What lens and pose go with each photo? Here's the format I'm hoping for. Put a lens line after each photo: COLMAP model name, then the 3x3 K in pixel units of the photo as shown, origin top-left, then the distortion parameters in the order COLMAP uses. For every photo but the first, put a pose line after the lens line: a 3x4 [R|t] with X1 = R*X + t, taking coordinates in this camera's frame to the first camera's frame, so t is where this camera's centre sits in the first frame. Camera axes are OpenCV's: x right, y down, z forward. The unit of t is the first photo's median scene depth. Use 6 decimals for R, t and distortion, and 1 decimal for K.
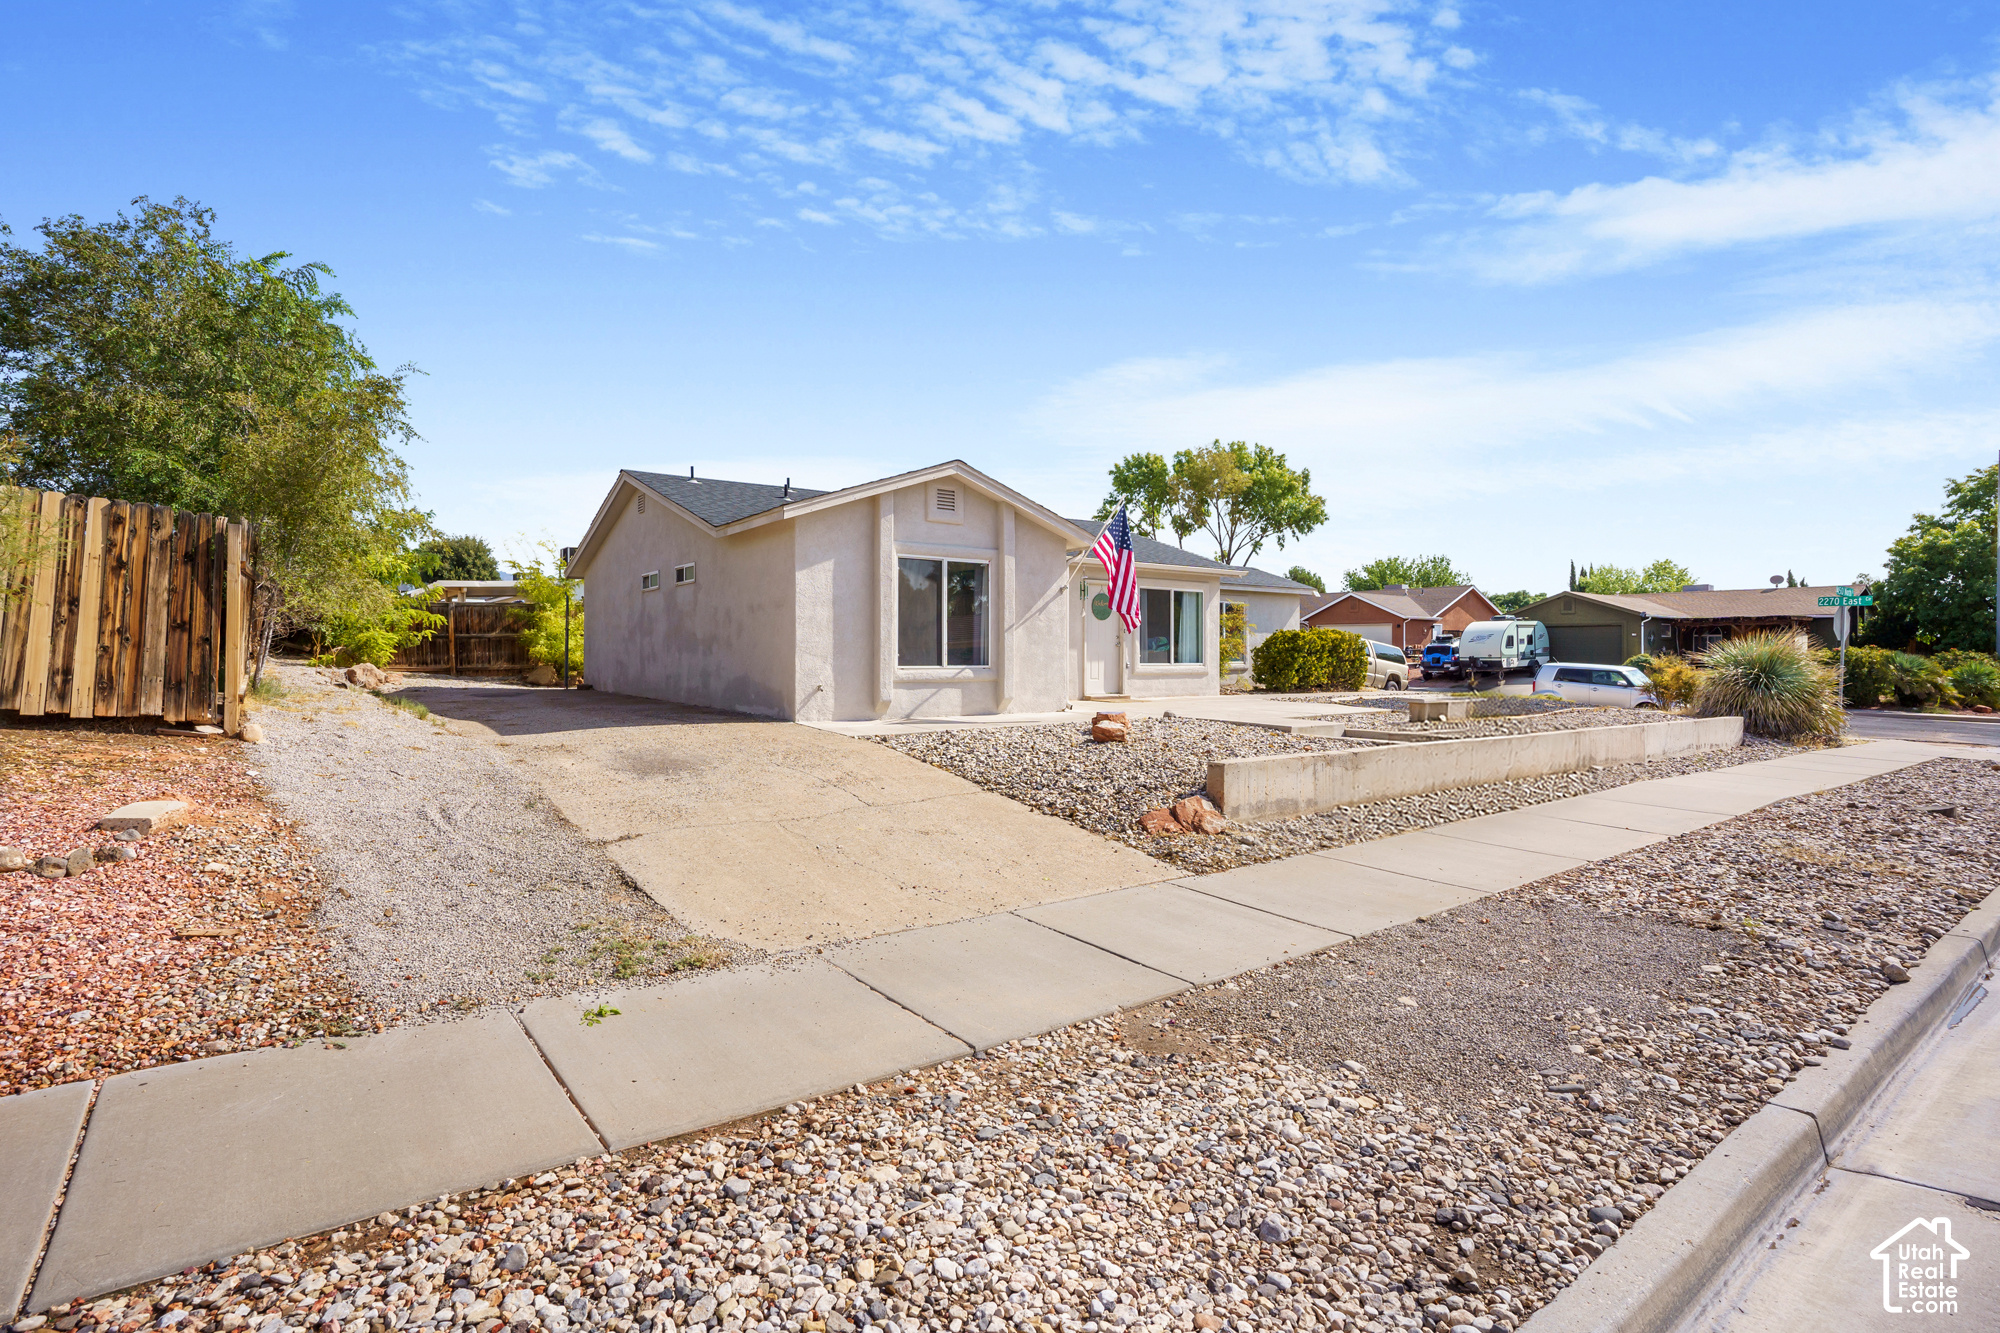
lens RADIAL K [[987.9, 0, 997.7], [0, 987.9, 674.2], [0, 0, 1]] dist [-0.096295, 0.052093]
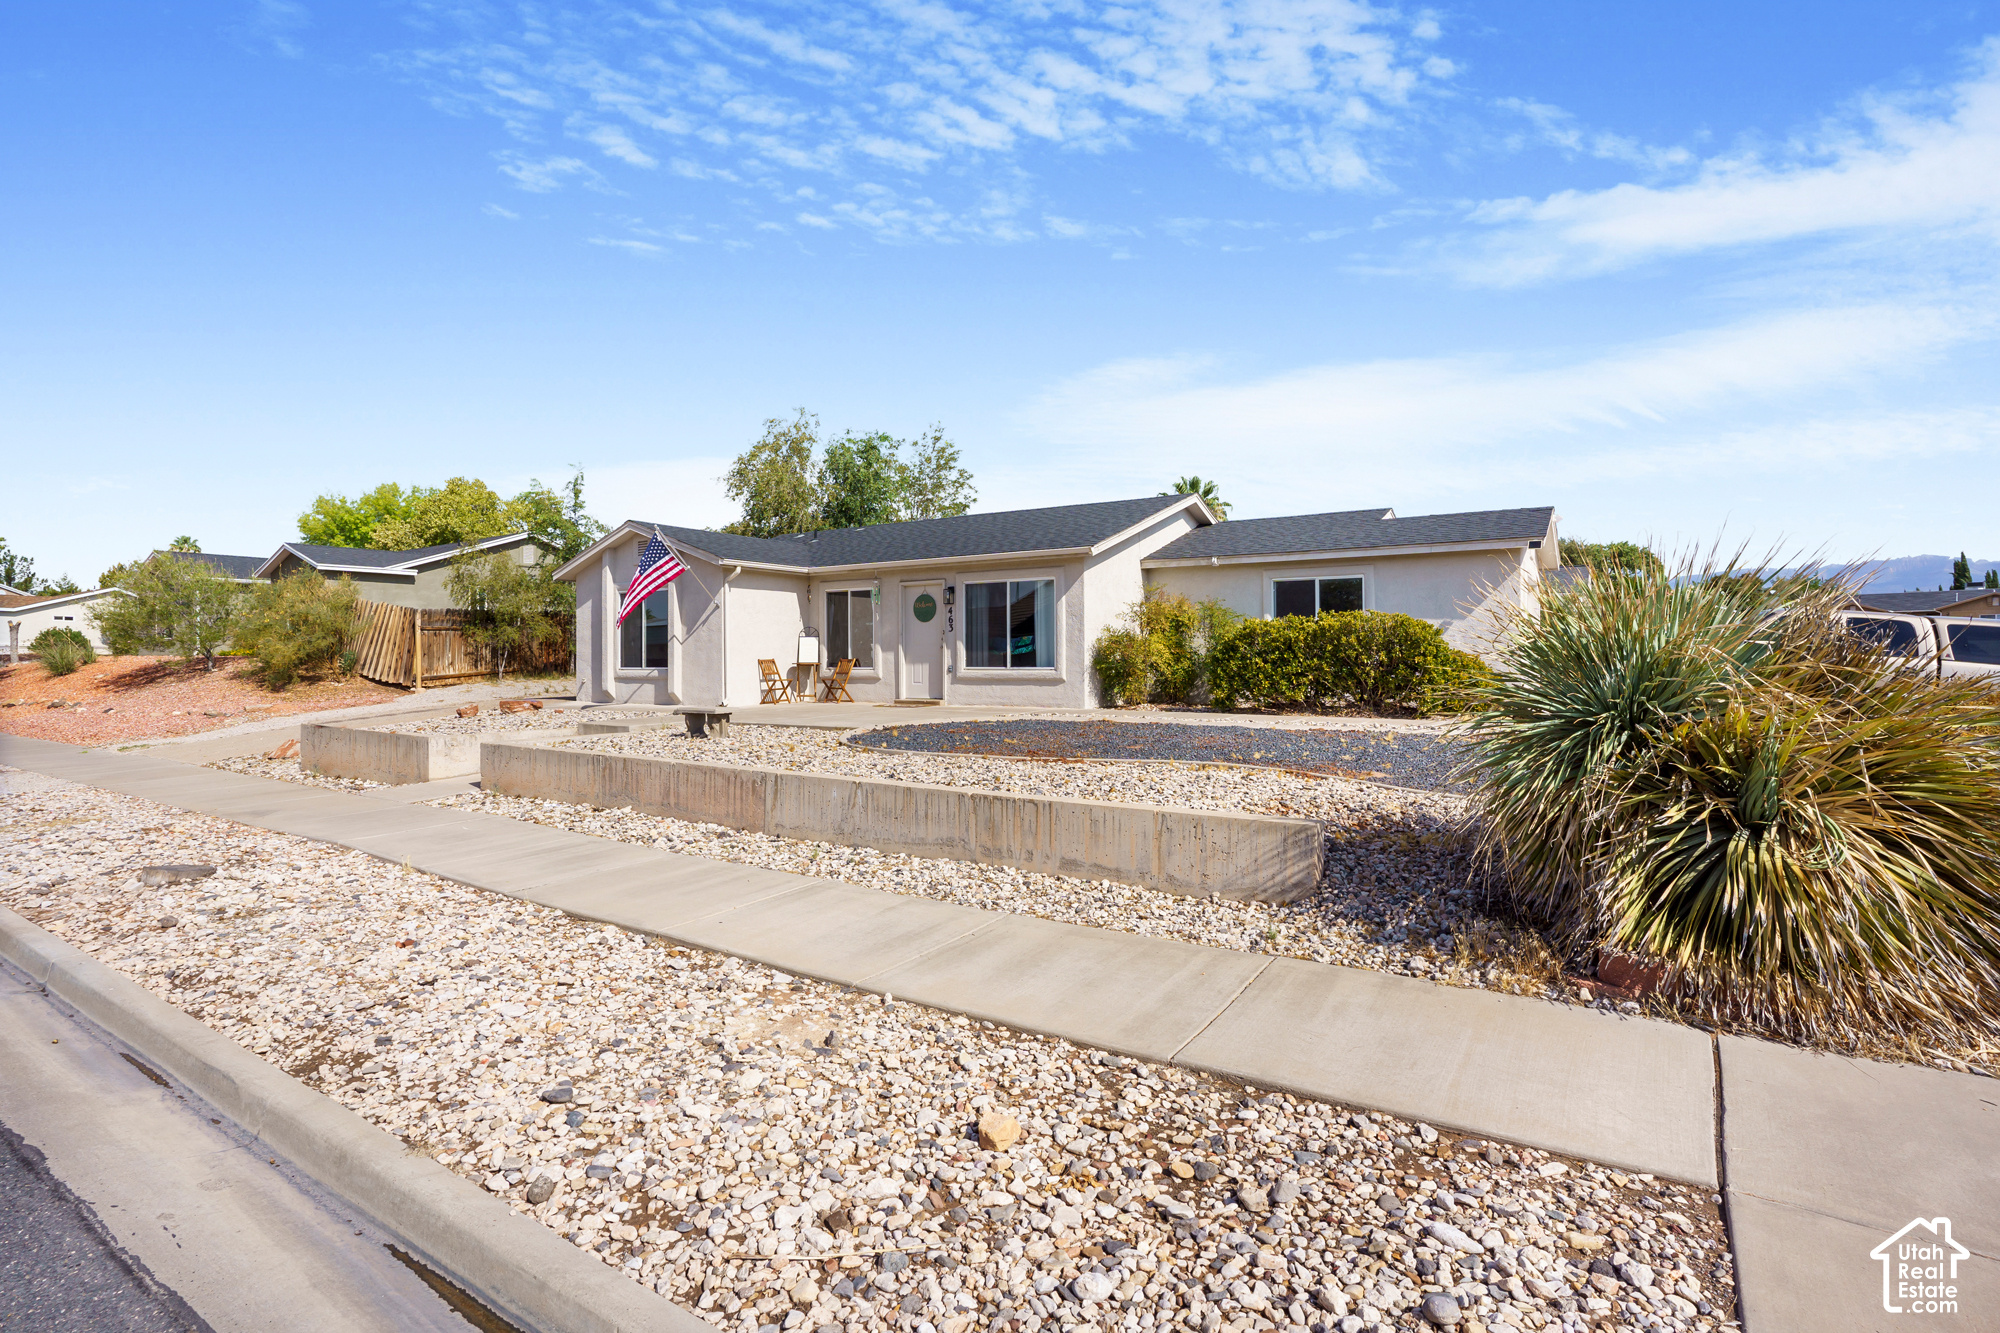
lens RADIAL K [[987.9, 0, 997.7], [0, 987.9, 674.2], [0, 0, 1]] dist [-0.096295, 0.052093]
pose [[0.330606, 0.009632, -0.943720, 0.345856], [-0.016459, 0.999855, 0.004439, -0.003234], [0.943625, 0.014065, 0.330716, 0.250043]]
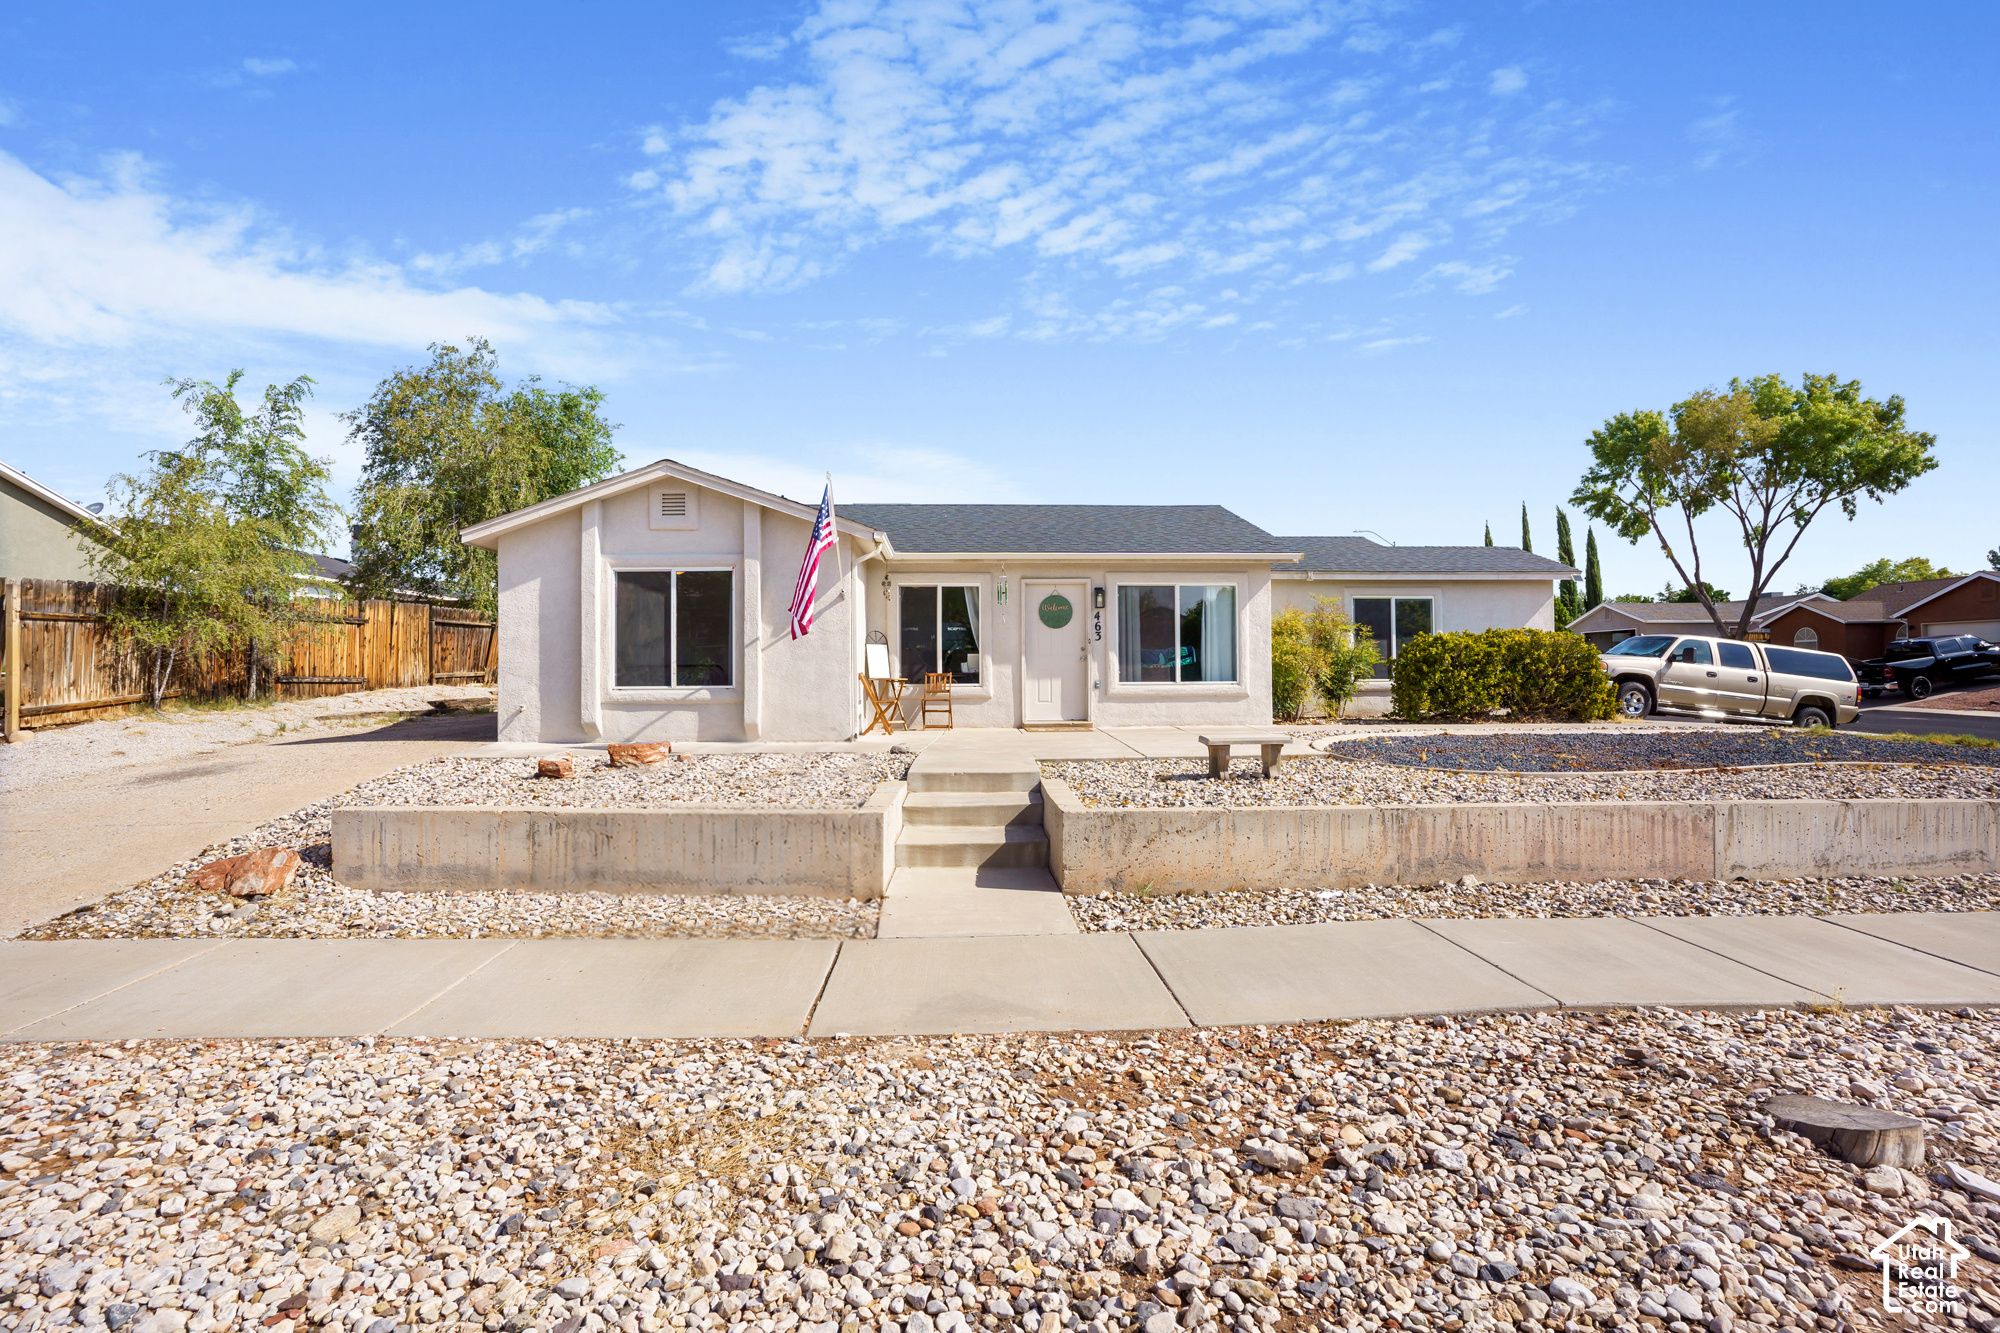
lens RADIAL K [[987.9, 0, 997.7], [0, 987.9, 674.2], [0, 0, 1]] dist [-0.096295, 0.052093]
pose [[0.824975, -0.007899, -0.565114, 0.173161], [-0.003583, 0.999809, -0.019206, -0.000803], [0.565158, 0.017870, 0.824789, 0.104399]]
